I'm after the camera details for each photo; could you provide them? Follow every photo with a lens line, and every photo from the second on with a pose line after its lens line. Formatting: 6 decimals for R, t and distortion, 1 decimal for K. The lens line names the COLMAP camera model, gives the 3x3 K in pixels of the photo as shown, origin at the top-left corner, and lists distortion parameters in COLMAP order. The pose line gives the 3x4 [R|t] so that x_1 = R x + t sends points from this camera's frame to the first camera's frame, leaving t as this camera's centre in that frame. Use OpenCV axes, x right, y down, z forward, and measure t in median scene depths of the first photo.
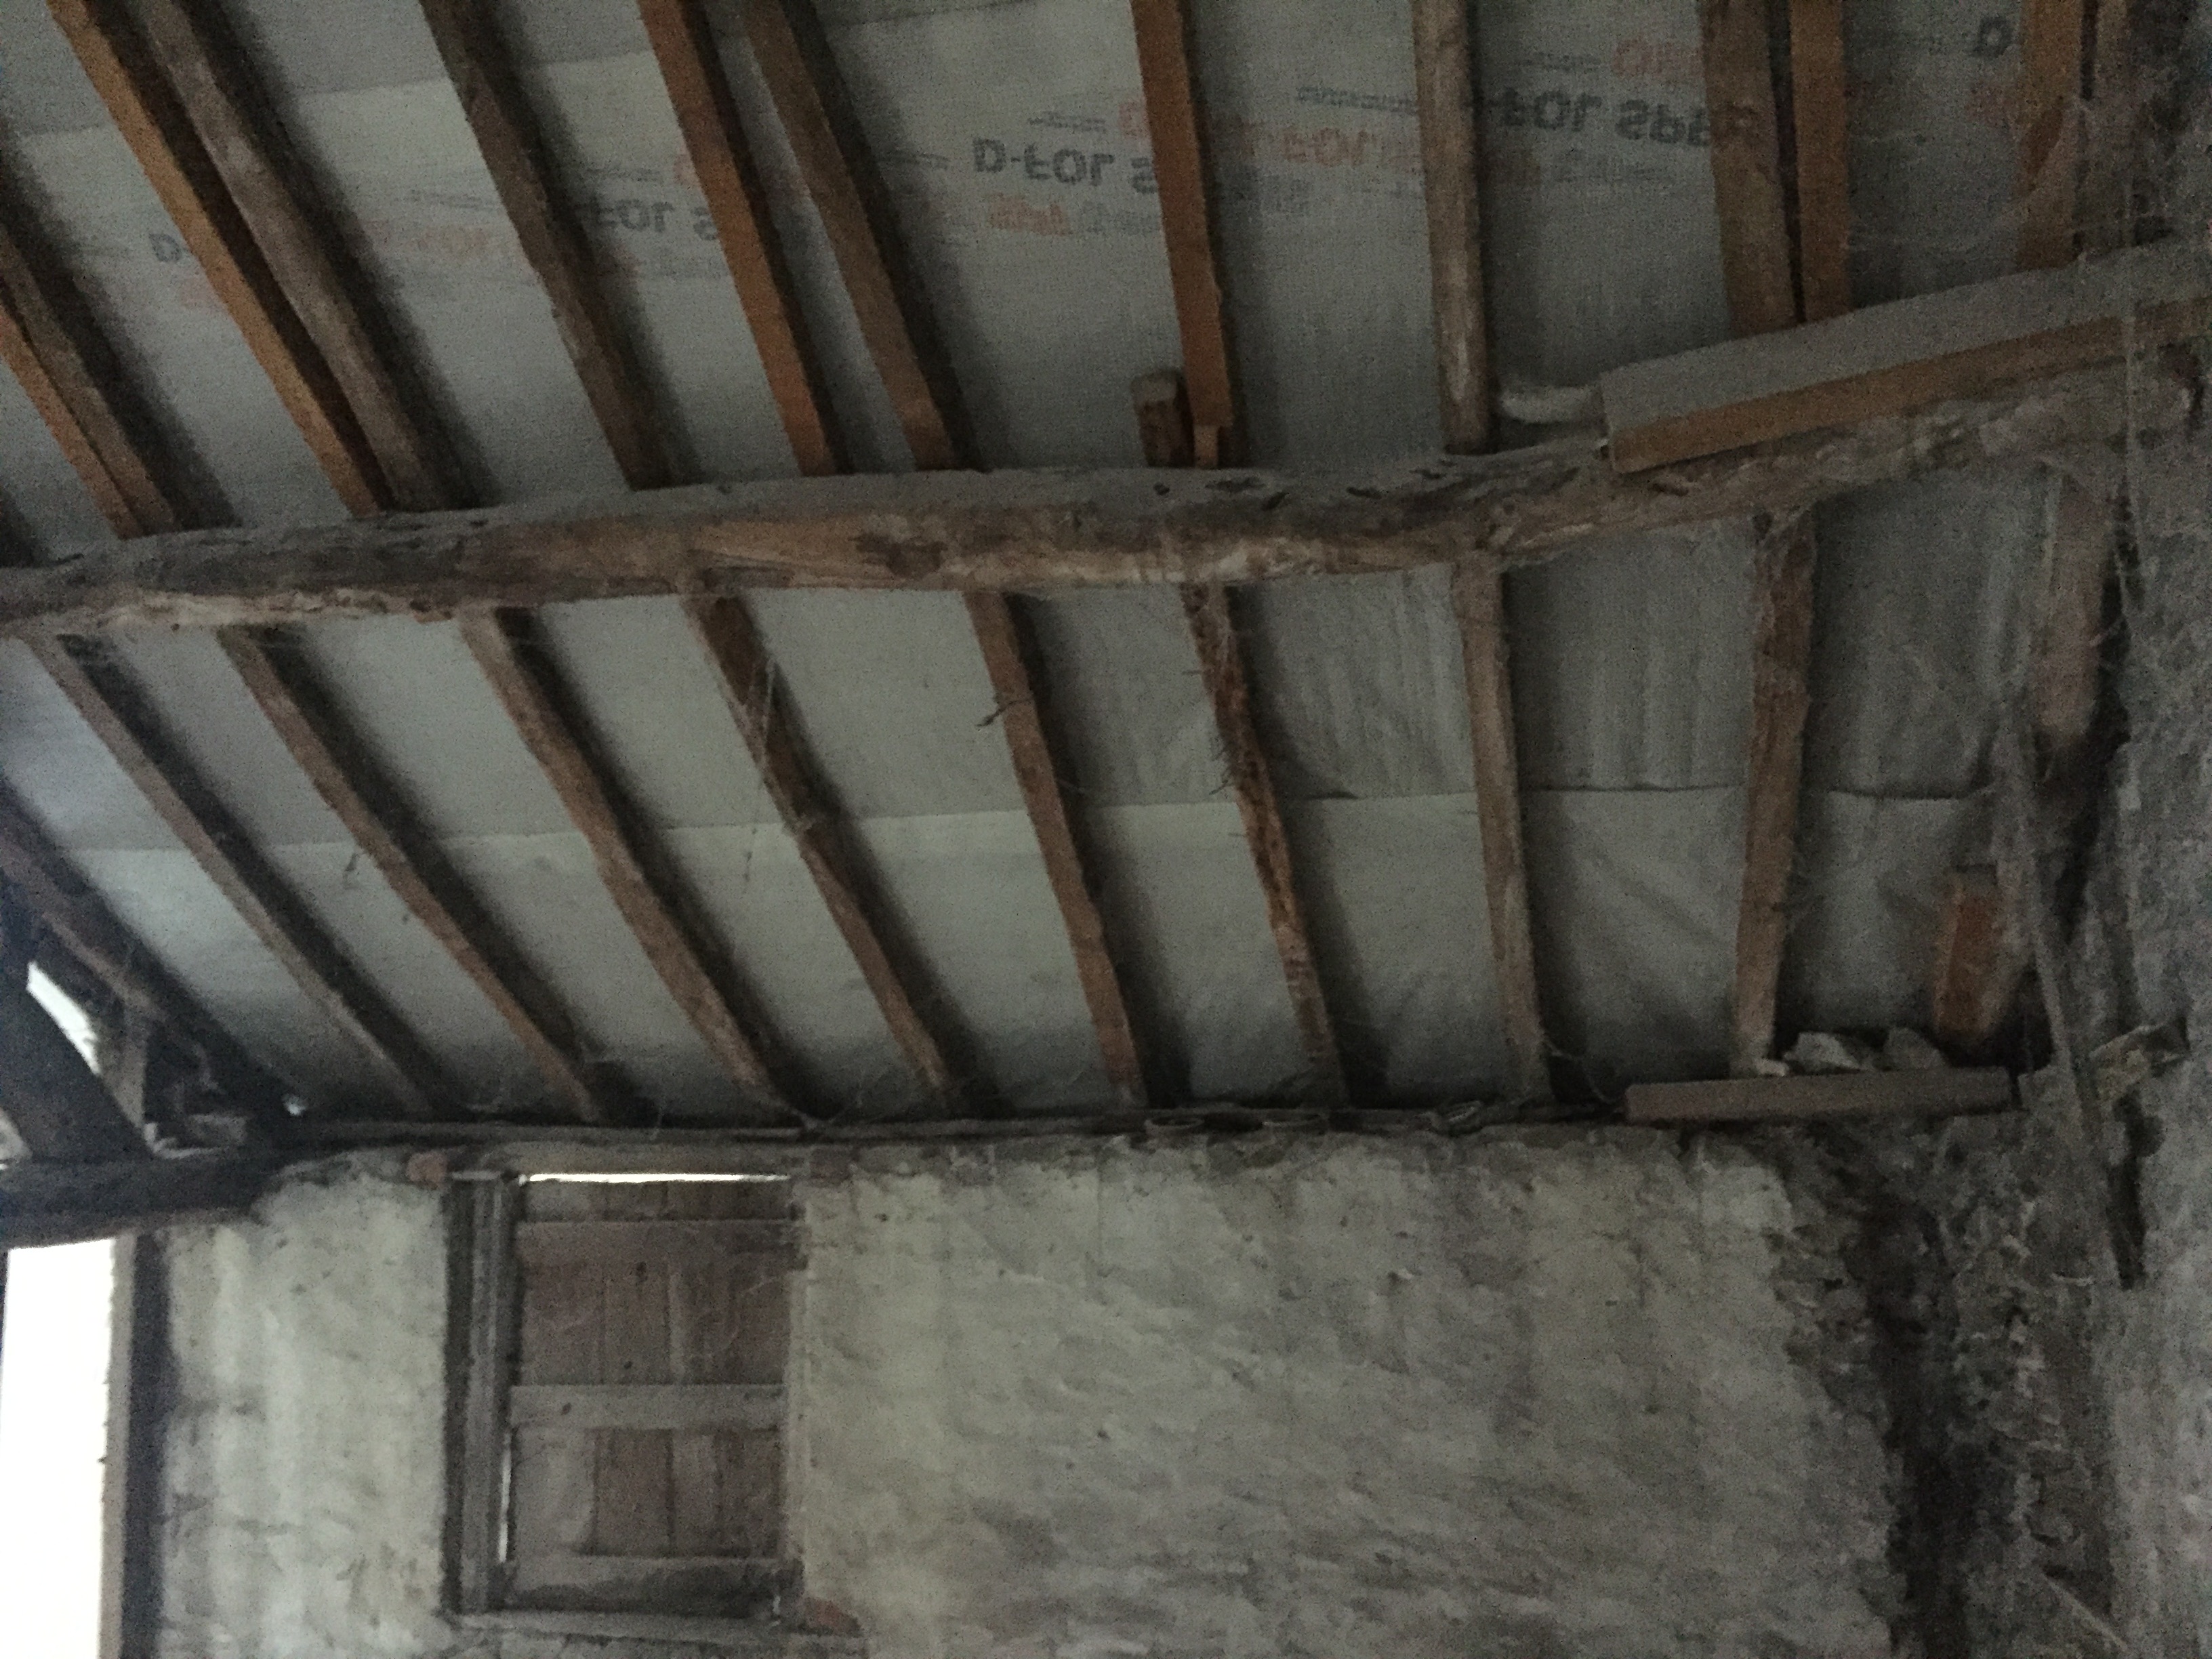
lens RADIAL K [[1868.5, 0, 1116.8], [0, 1868.5, 827.0], [0, 0, 1]] dist [0.090142, -0.129026]
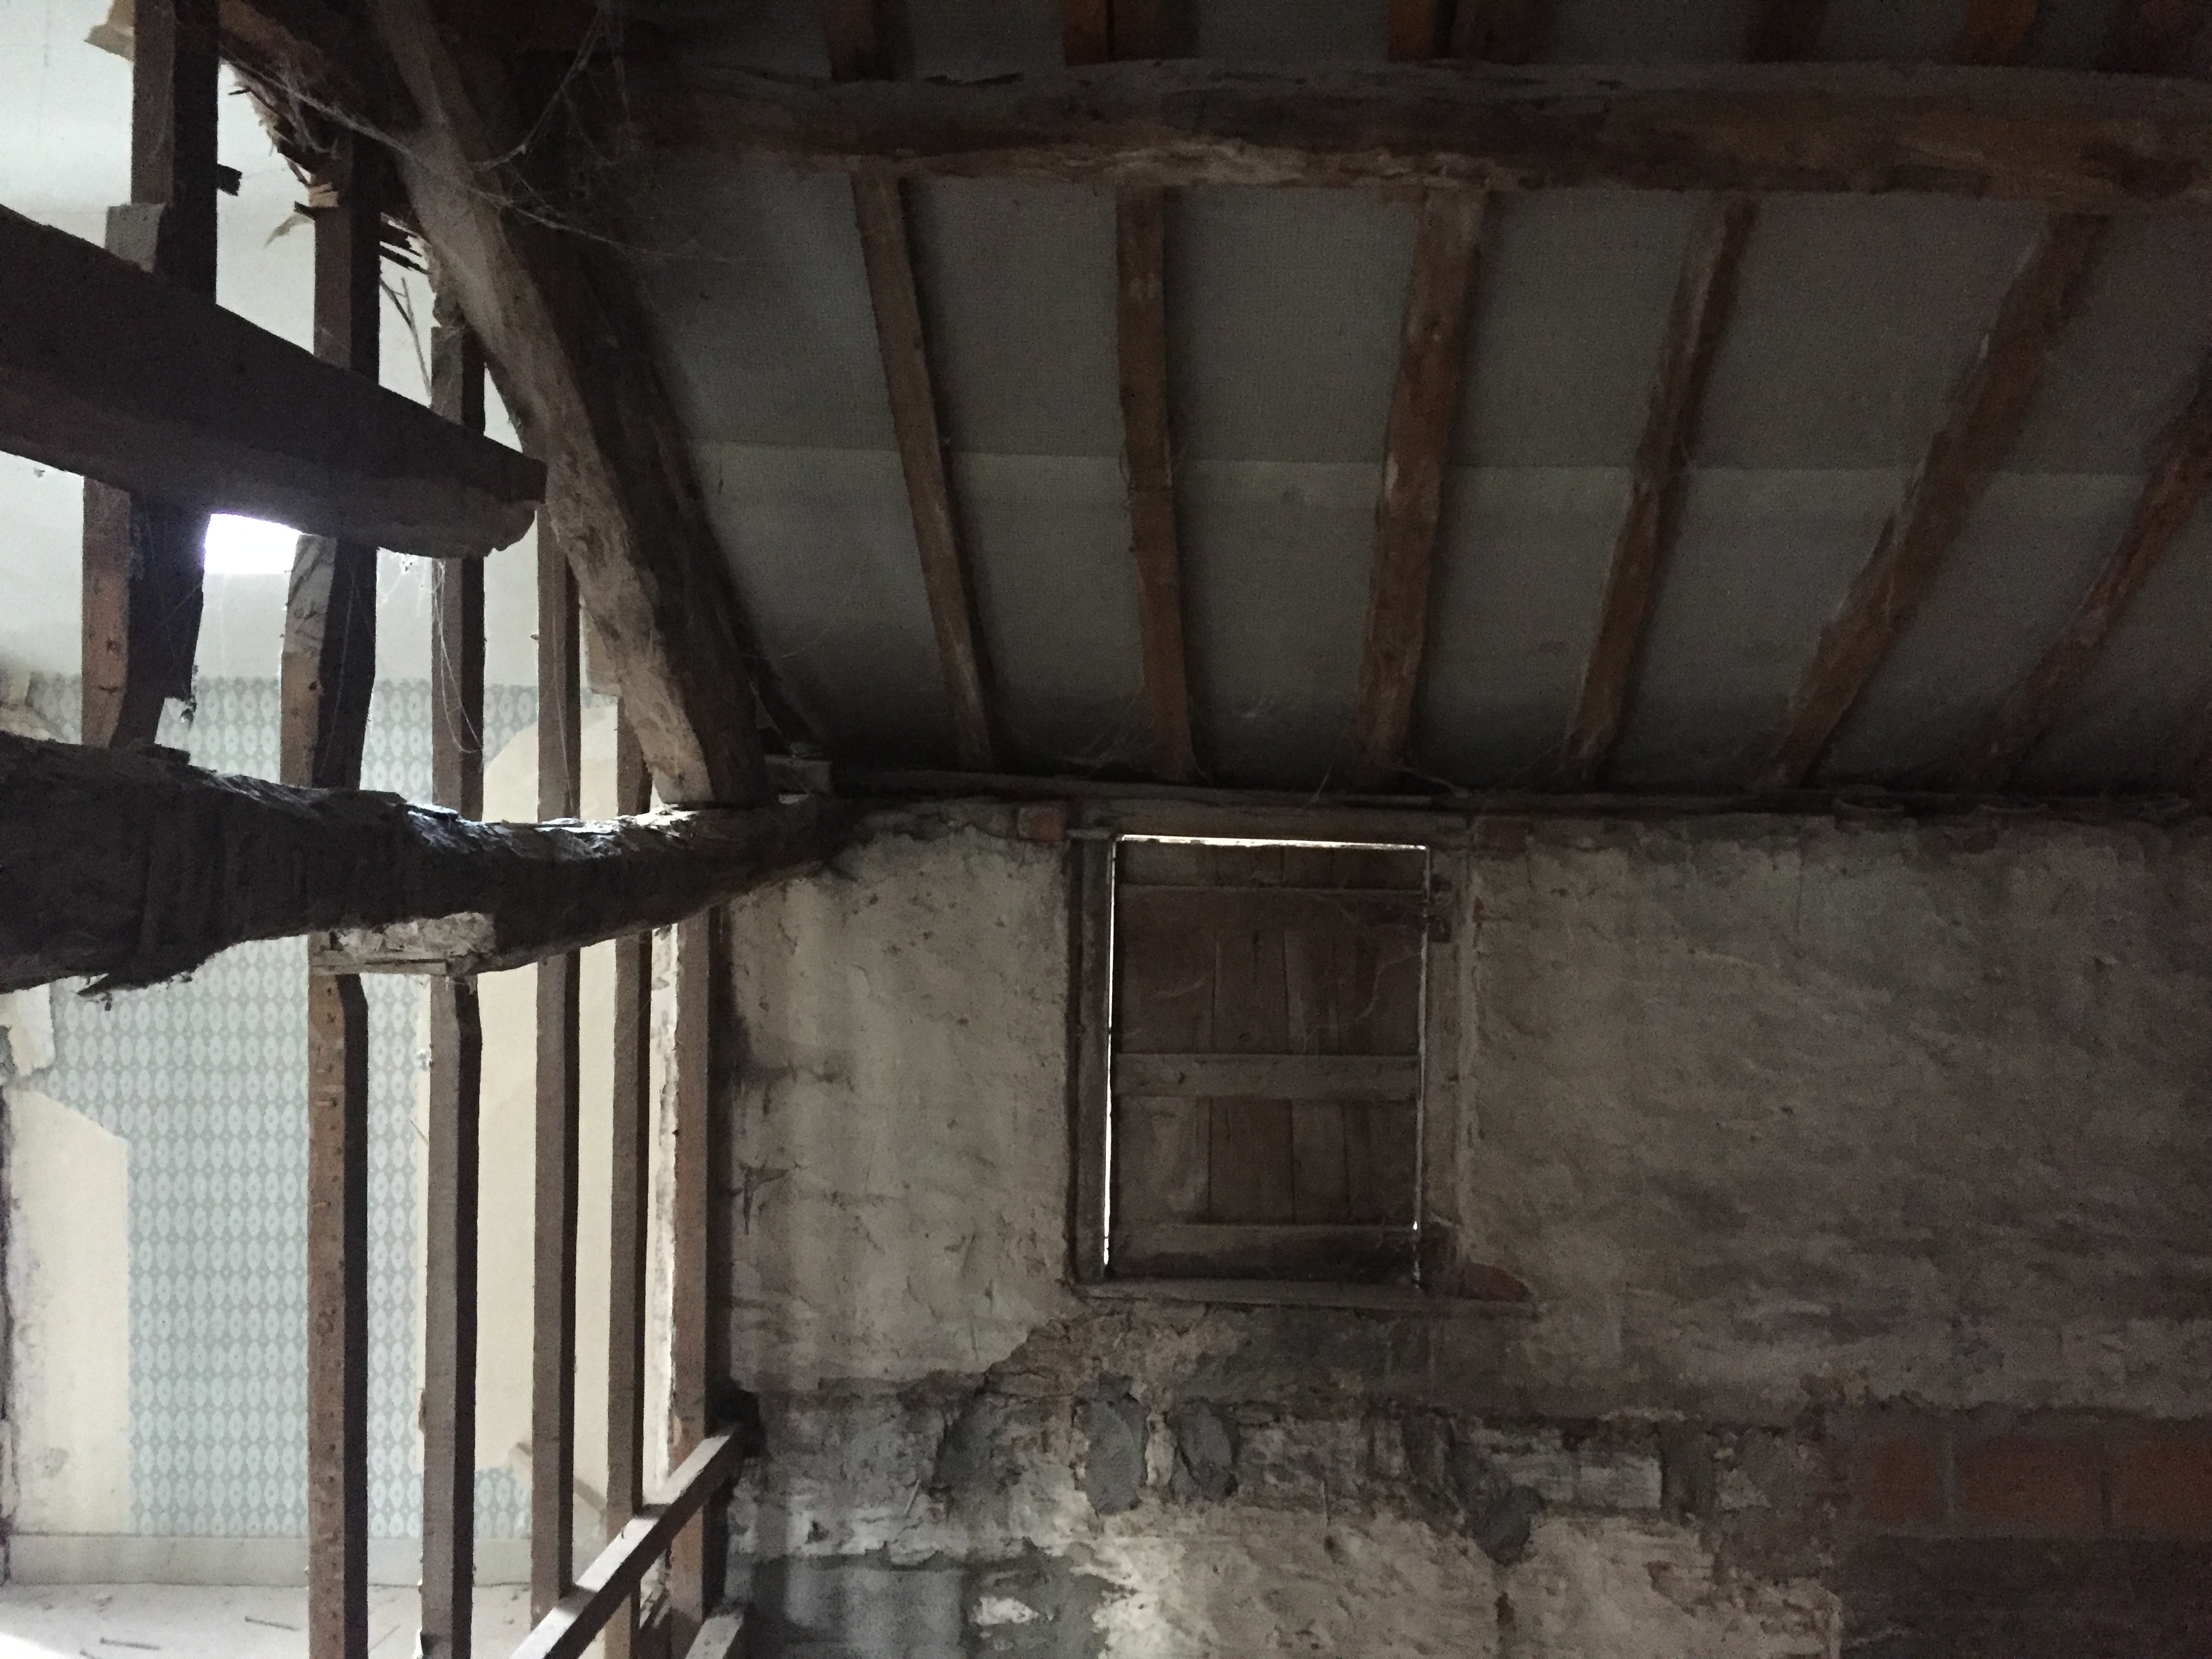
lens RADIAL K [[1868.5, 0, 1118.4], [0, 1868.5, 825.7], [0, 0, 1]] dist [0.090142, -0.129026]
pose [[0.978512, 0.026805, 0.204440, -0.538462], [-0.063649, 0.982359, 0.175841, 0.021076], [-0.196120, -0.185075, 0.962956, 0.130833]]
